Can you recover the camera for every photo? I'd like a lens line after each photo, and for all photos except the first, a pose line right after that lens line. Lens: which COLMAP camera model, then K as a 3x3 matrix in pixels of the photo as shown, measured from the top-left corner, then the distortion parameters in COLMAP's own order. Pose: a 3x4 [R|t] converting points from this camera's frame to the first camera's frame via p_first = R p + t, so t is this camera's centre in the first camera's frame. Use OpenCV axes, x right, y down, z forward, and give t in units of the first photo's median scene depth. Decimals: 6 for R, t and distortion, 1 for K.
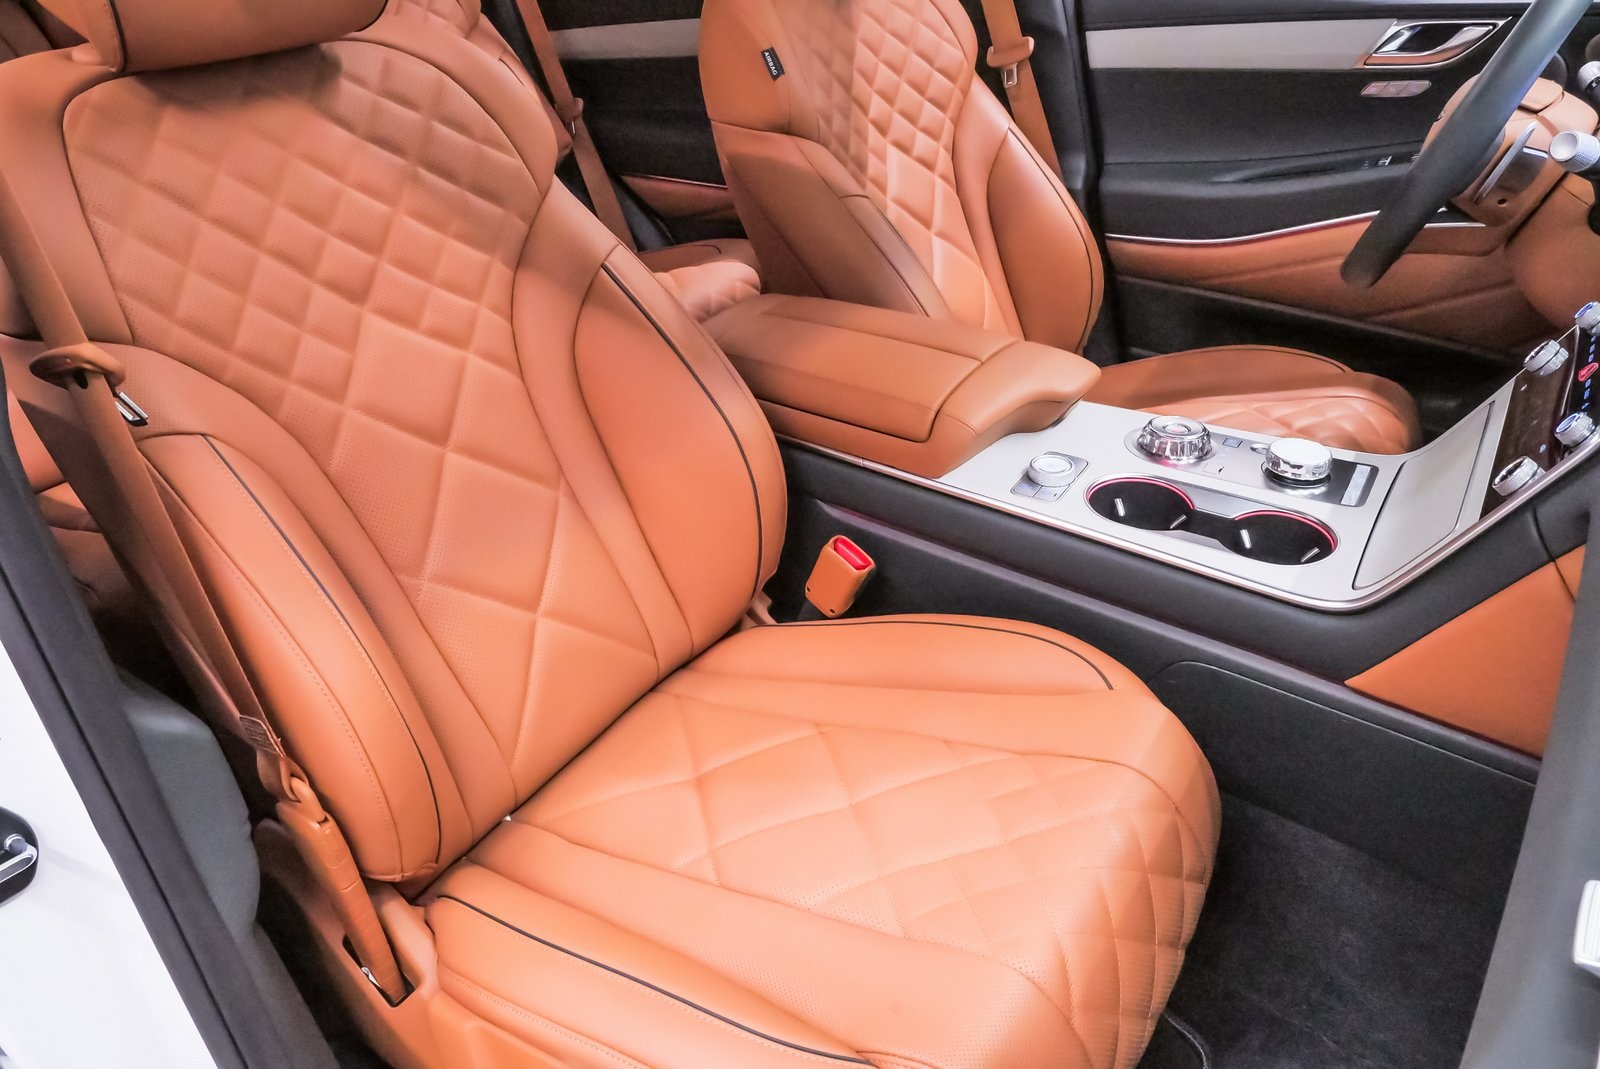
lens RADIAL K [[1174.4, 0, 770.6], [0, 1174.4, 603.1], [0, 0, 1]] dist [-0.032321, -0.008536]
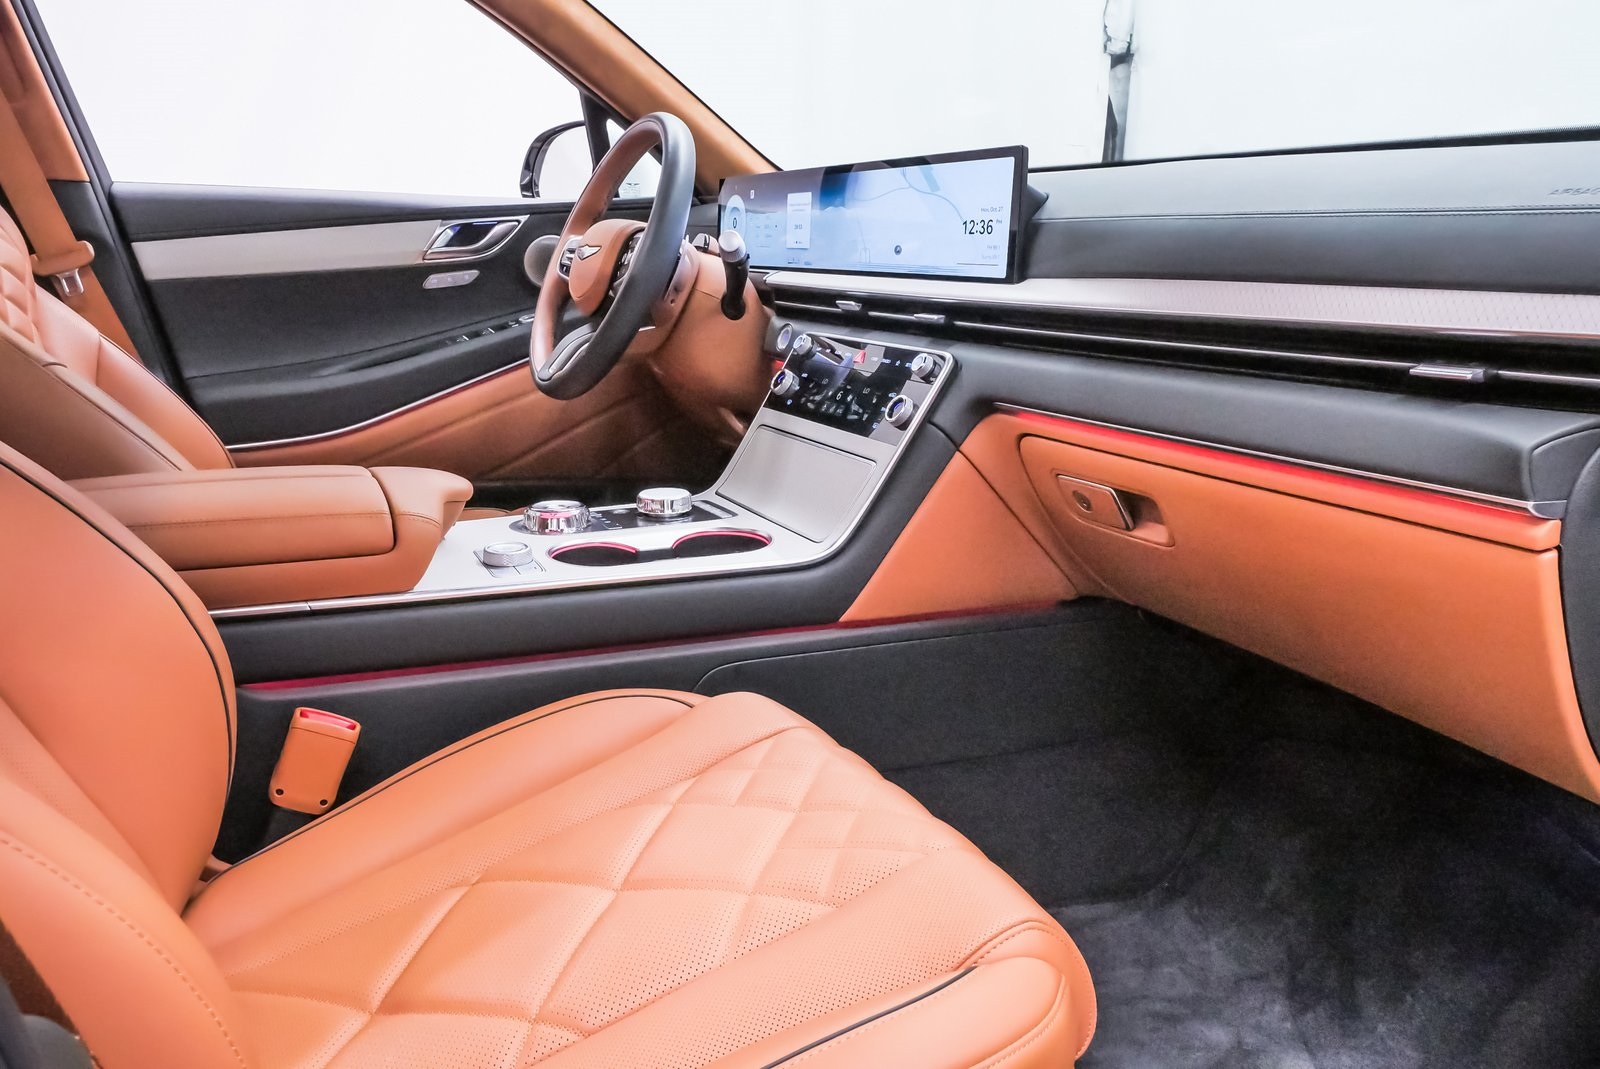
lens RADIAL K [[1201.8, 0, 789.5], [0, 1201.8, 599.3], [0, 0, 1]] dist [-0.025099, 0.006828]
pose [[0.481658, -0.195964, 0.854168, -0.456477], [0.455907, 0.888433, -0.053257, 0.070872], [-0.748434, 0.415073, 0.517262, 0.300778]]
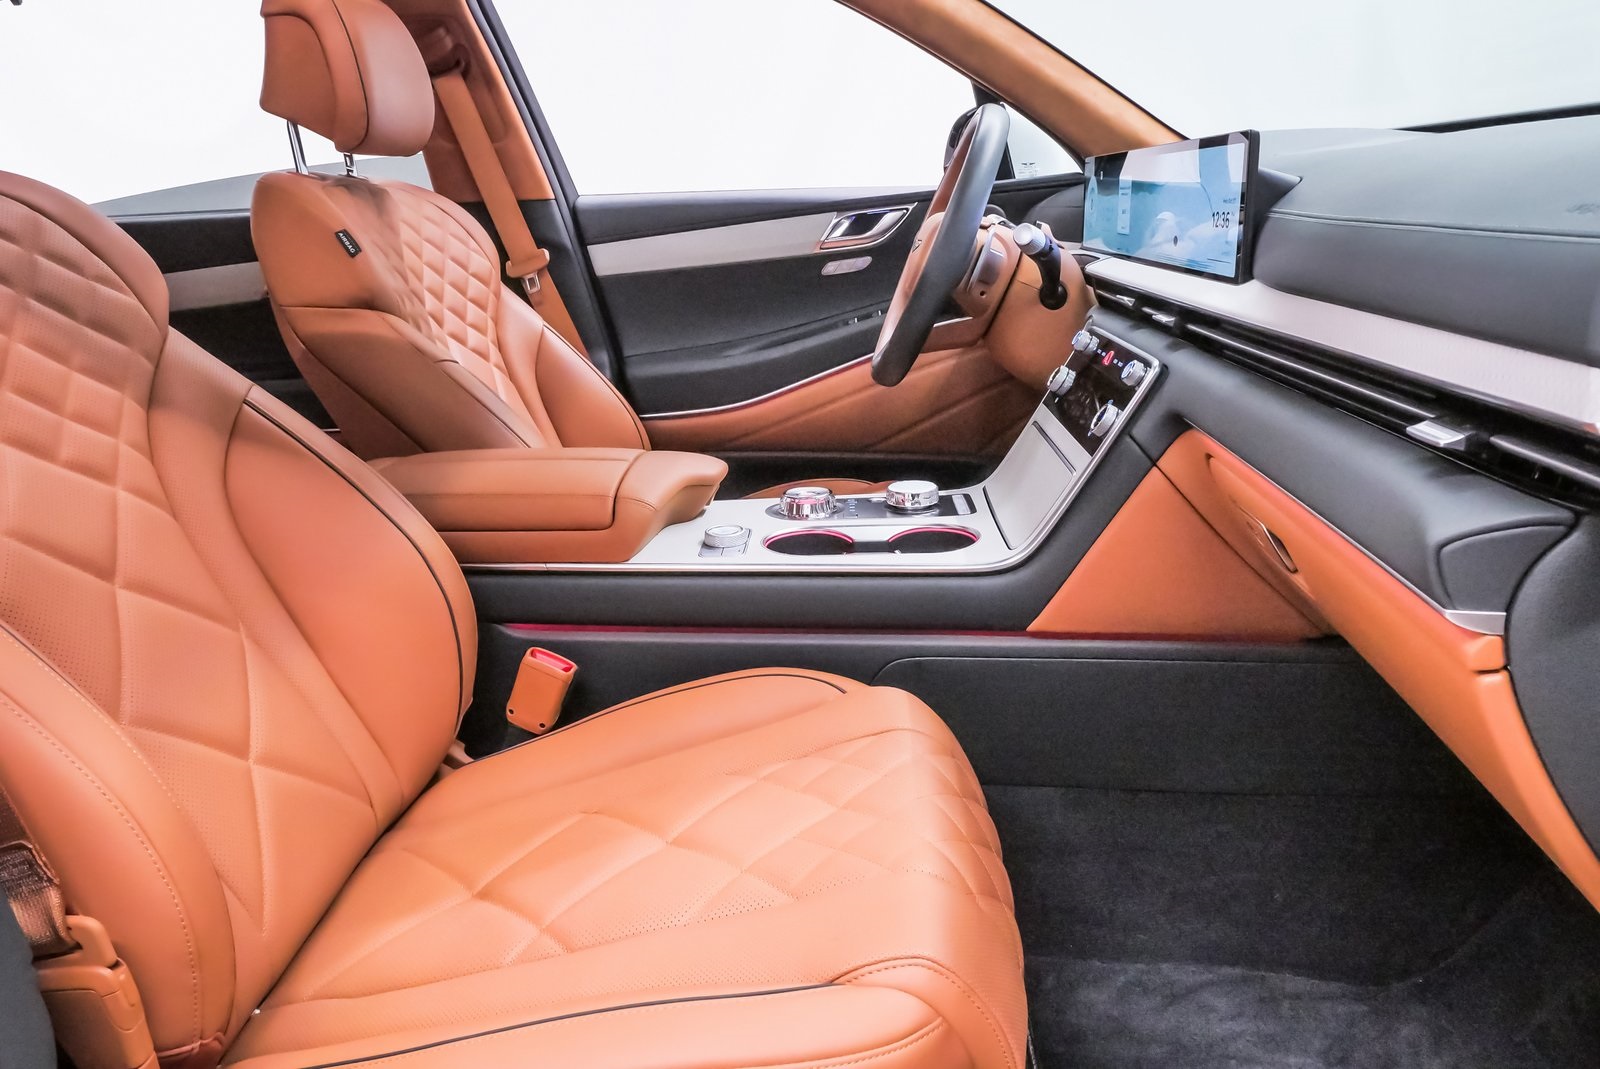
lens RADIAL K [[1201.8, 0, 789.5], [0, 1201.8, 599.3], [0, 0, 1]] dist [-0.025099, 0.006828]
pose [[0.860646, -0.154110, 0.485322, -0.238834], [0.285239, 0.935439, -0.208788, 0.175948], [-0.421813, 0.318125, 0.849041, 0.037579]]
